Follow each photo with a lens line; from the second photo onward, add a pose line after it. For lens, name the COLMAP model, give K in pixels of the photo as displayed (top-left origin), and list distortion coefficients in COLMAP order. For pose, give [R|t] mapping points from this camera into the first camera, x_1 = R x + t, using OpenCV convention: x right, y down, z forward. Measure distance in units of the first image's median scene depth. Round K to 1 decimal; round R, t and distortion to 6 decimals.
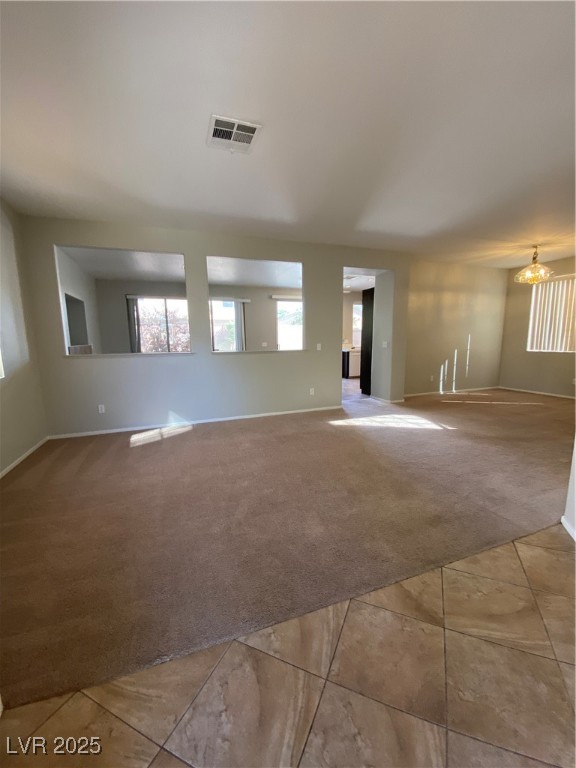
lens RADIAL K [[314.4, 0, 288.0], [0, 314.4, 384.0], [0, 0, 1]] dist [0.033674, -0.026955]
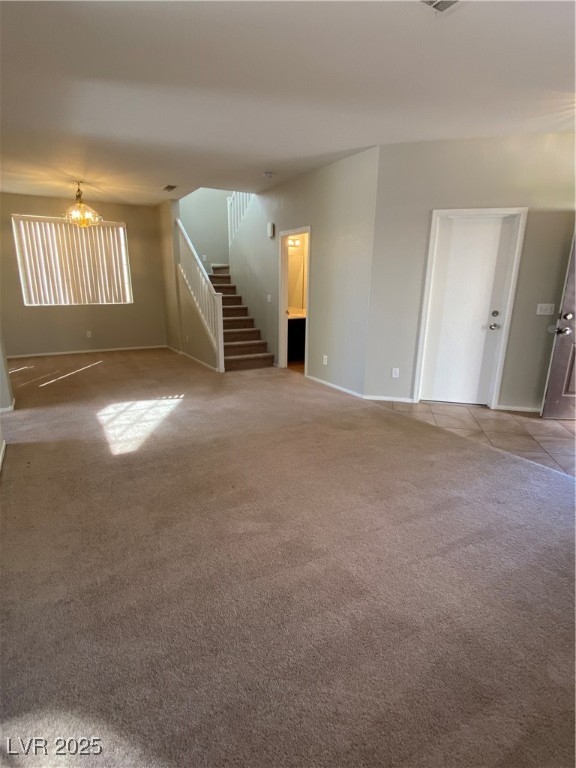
lens RADIAL K [[396.2, 0, 288.0], [0, 396.2, 384.0], [0, 0, 1]] dist [0.017848, -0.001025]
pose [[-0.156824, -0.239337, 0.958188, -0.474958], [0.138500, 0.955276, 0.261278, -0.113916], [-0.977867, 0.173684, -0.116662, 0.659660]]
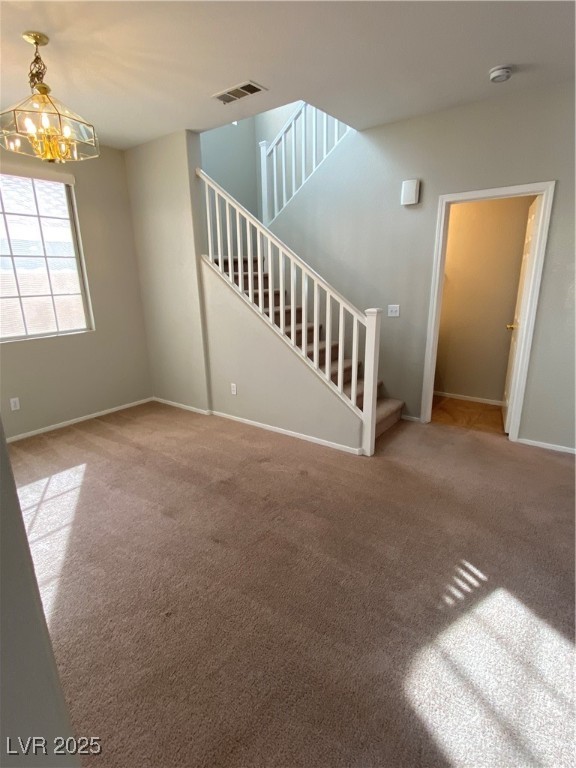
lens RADIAL K [[396.2, 0, 288.0], [0, 396.2, 384.0], [0, 0, 1]] dist [0.017848, -0.001025]
pose [[-0.517355, -0.217655, 0.827629, 0.221795], [0.152580, 0.928159, 0.339471, -0.205295], [-0.842059, 0.301906, -0.446978, 1.054094]]
